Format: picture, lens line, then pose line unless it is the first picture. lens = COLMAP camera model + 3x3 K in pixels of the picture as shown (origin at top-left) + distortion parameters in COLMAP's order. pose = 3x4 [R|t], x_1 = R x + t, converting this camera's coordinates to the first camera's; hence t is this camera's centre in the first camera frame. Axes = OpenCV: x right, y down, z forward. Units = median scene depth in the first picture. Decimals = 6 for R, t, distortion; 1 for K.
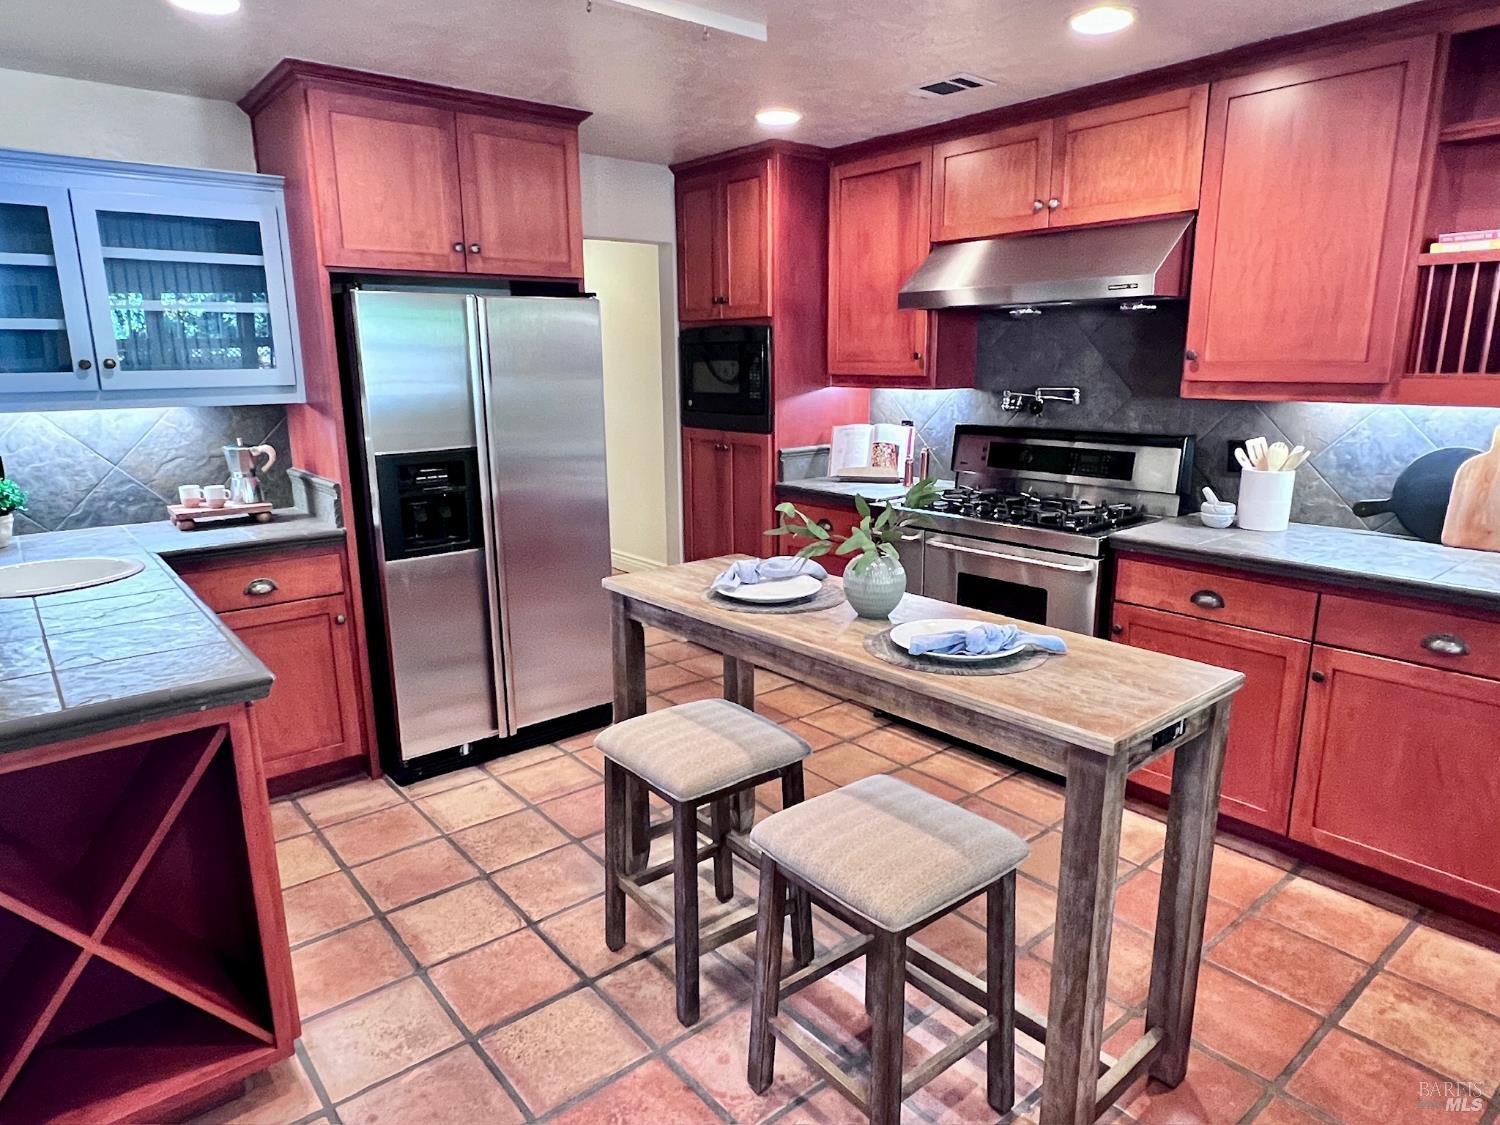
lens RADIAL K [[923.3, 0, 746.8], [0, 923.3, 561.8], [0, 0, 1]] dist [0.016470, -0.002893]
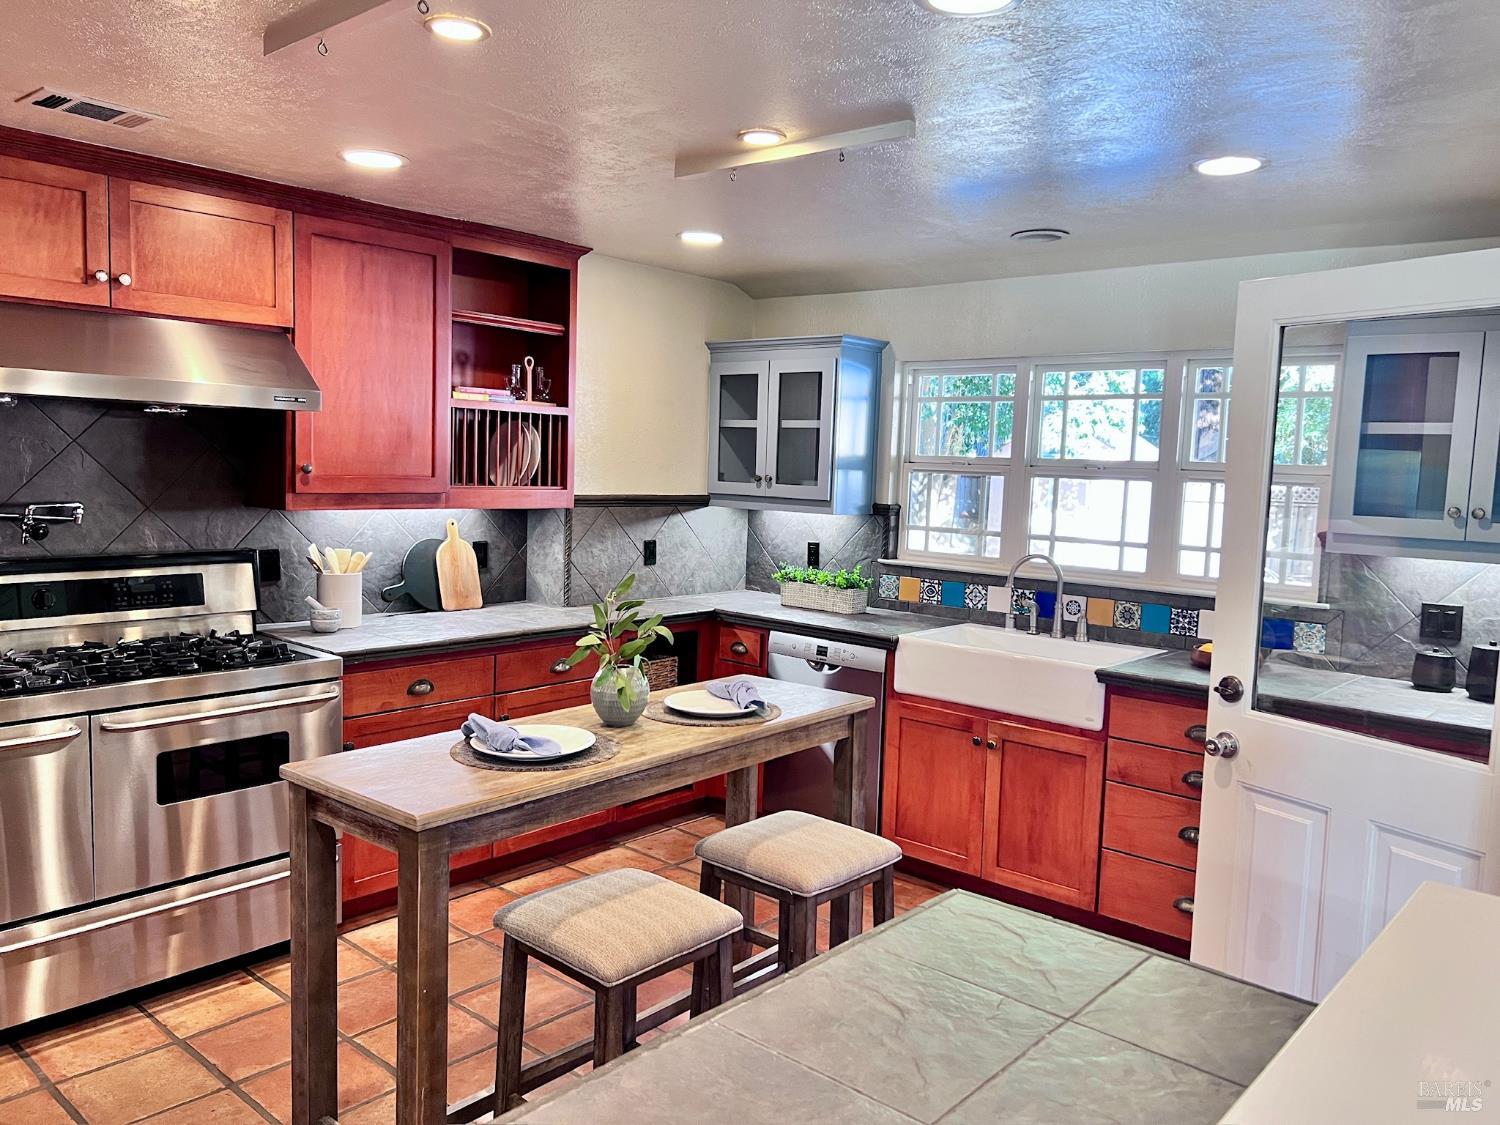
lens RADIAL K [[1141.3, 0, 747.0], [0, 1141.3, 561.1], [0, 0, 1]] dist [0.051632, -0.063424]
pose [[-0.155001, -0.087122, 0.984065, -0.829167], [0.185625, 0.975794, 0.115627, -0.178226], [-0.970319, 0.200589, -0.135077, 0.716129]]
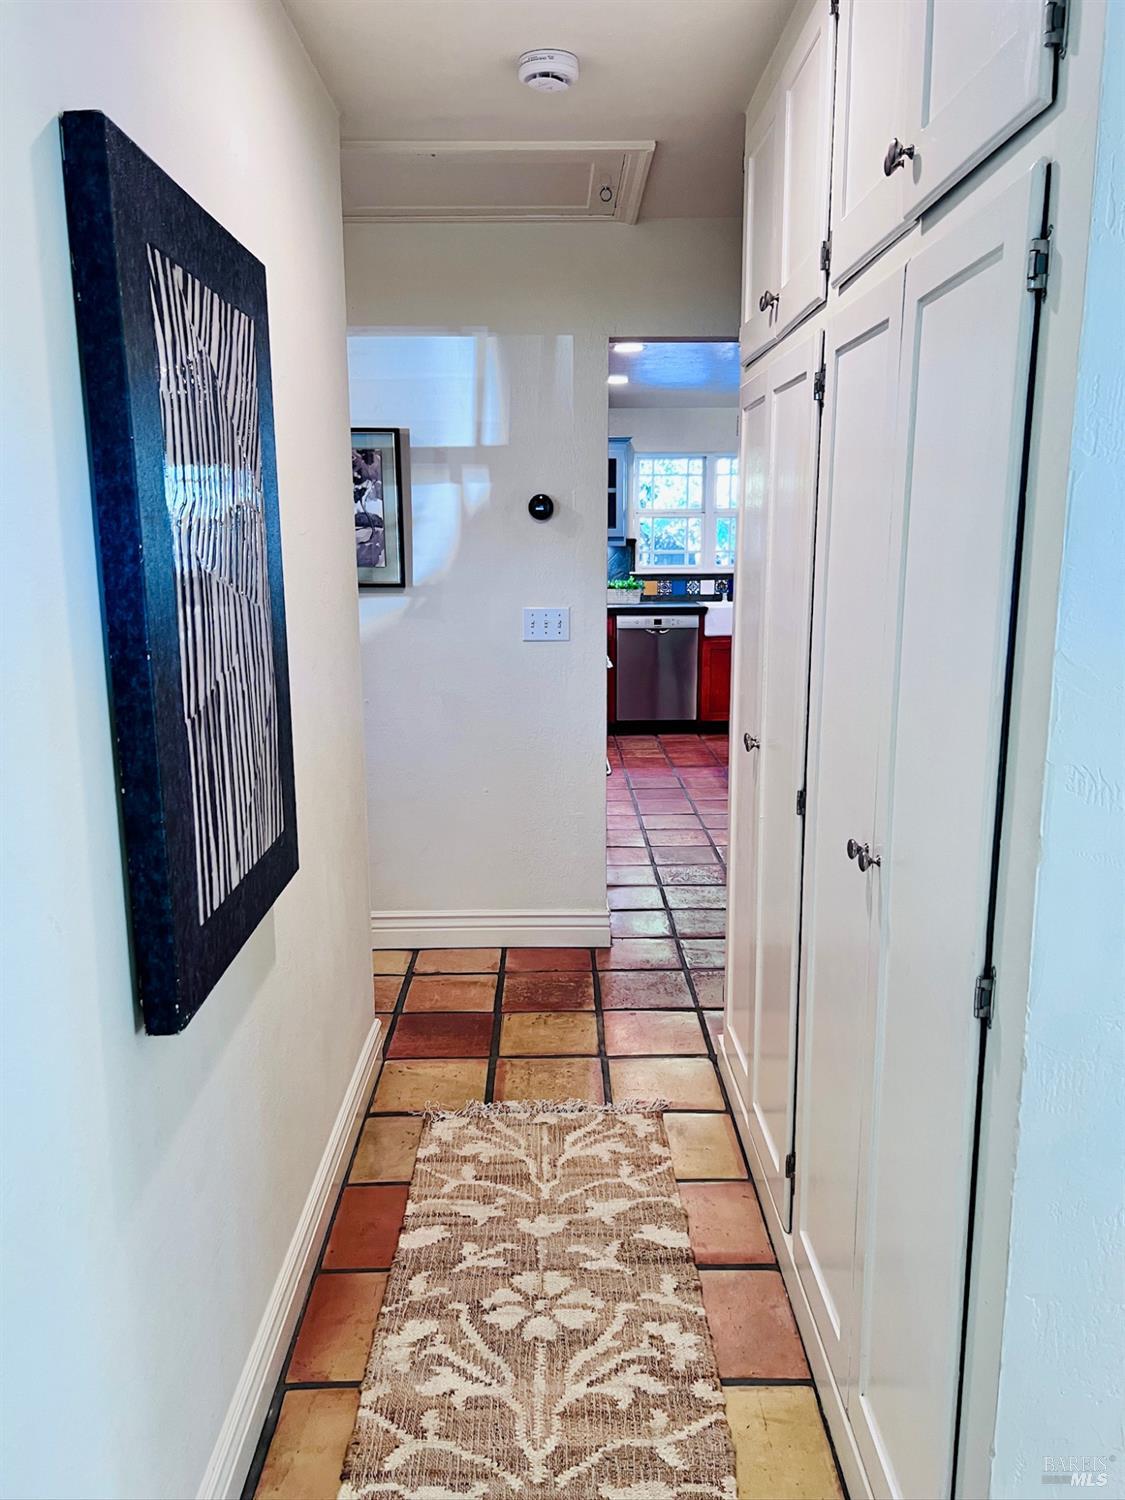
lens RADIAL K [[1141.3, 0, 562.8], [0, 1141.3, 753.8], [0, 0, 1]] dist [0.051632, -0.063424]
pose [[-0.775494, -0.105366, 0.622501, -0.888440], [0.152476, 0.925534, 0.346609, -0.538482], [-0.612666, 0.363710, -0.701680, 2.541666]]
